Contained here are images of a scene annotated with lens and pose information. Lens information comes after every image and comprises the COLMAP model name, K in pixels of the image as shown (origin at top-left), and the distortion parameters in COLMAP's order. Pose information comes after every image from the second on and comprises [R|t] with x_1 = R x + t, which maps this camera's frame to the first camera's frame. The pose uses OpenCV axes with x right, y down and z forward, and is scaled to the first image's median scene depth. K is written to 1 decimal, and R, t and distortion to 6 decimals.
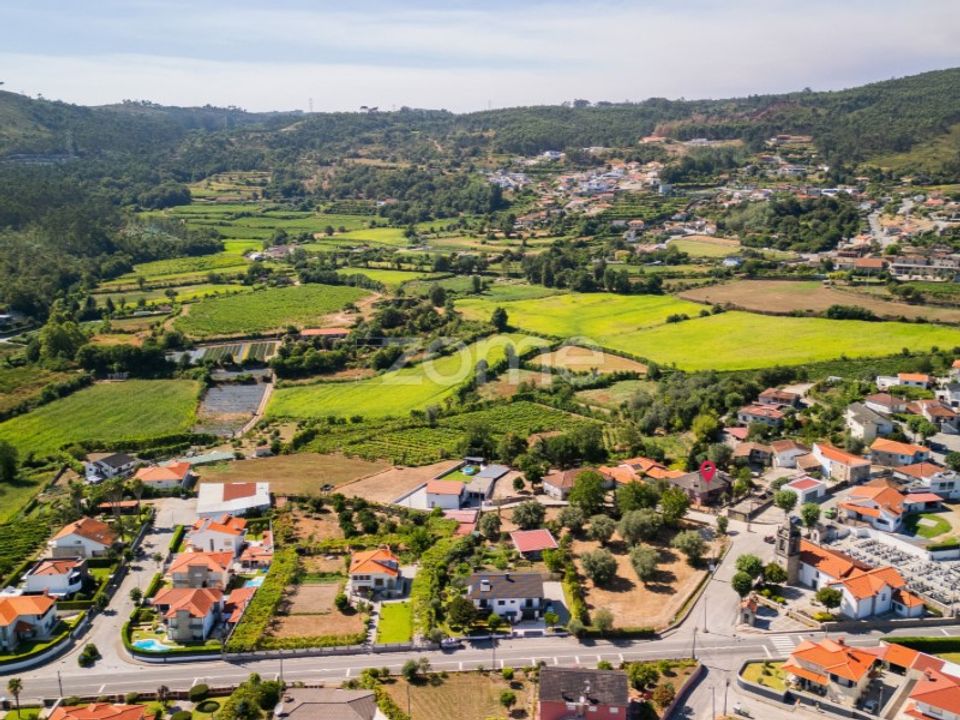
lens RADIAL K [[937.9, 0, 480.0], [0, 937.9, 360.0], [0, 0, 1]] dist [0.092615, -0.112976]
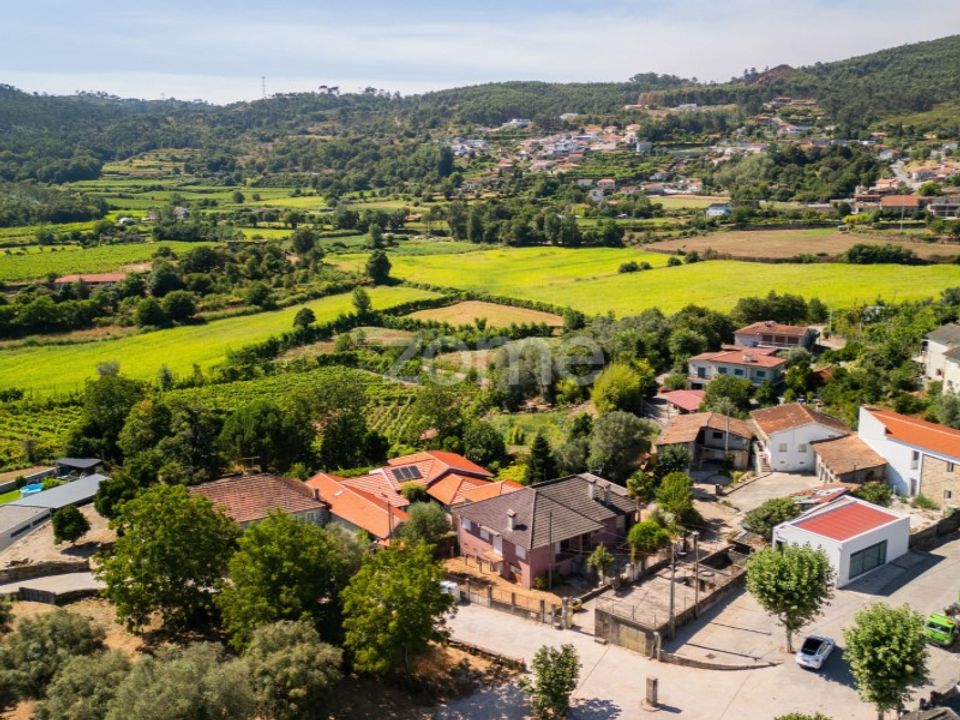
lens RADIAL K [[937.9, 0, 480.0], [0, 937.9, 360.0], [0, 0, 1]] dist [0.092615, -0.112976]
pose [[0.999960, -0.007802, -0.004294, 0.067592], [0.007734, 0.999851, -0.015445, 0.024706], [0.004413, 0.015411, 0.999872, 0.207757]]
